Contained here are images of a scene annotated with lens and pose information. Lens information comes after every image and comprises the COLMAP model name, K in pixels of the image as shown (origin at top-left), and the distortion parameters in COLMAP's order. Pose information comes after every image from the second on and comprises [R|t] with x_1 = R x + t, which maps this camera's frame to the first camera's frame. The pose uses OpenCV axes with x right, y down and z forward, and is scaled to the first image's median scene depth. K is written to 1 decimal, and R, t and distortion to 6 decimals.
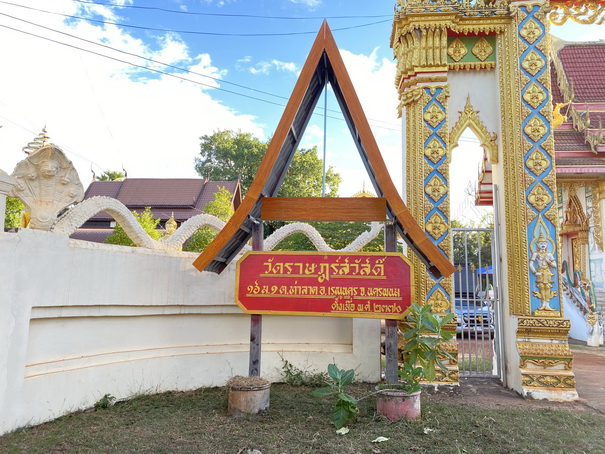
lens RADIAL K [[470.8, 0, 302.5], [0, 470.8, 227.0], [0, 0, 1]] dist [0.012104, -0.001409]
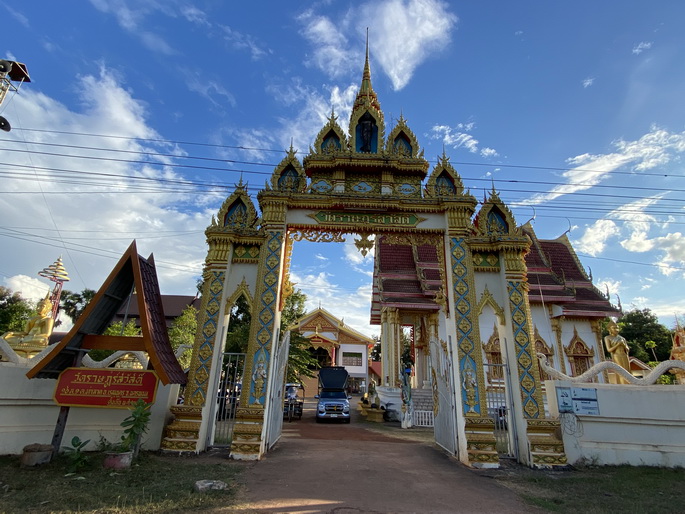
lens RADIAL K [[349.7, 0, 342.5], [0, 349.7, 257.0], [0, 0, 1]] dist [0.004662, -0.020032]
pose [[0.990348, 0.052626, 0.128225, 0.703029], [-0.024572, 0.977123, -0.211251, -0.100630], [-0.136409, 0.206061, 0.968985, -0.454333]]
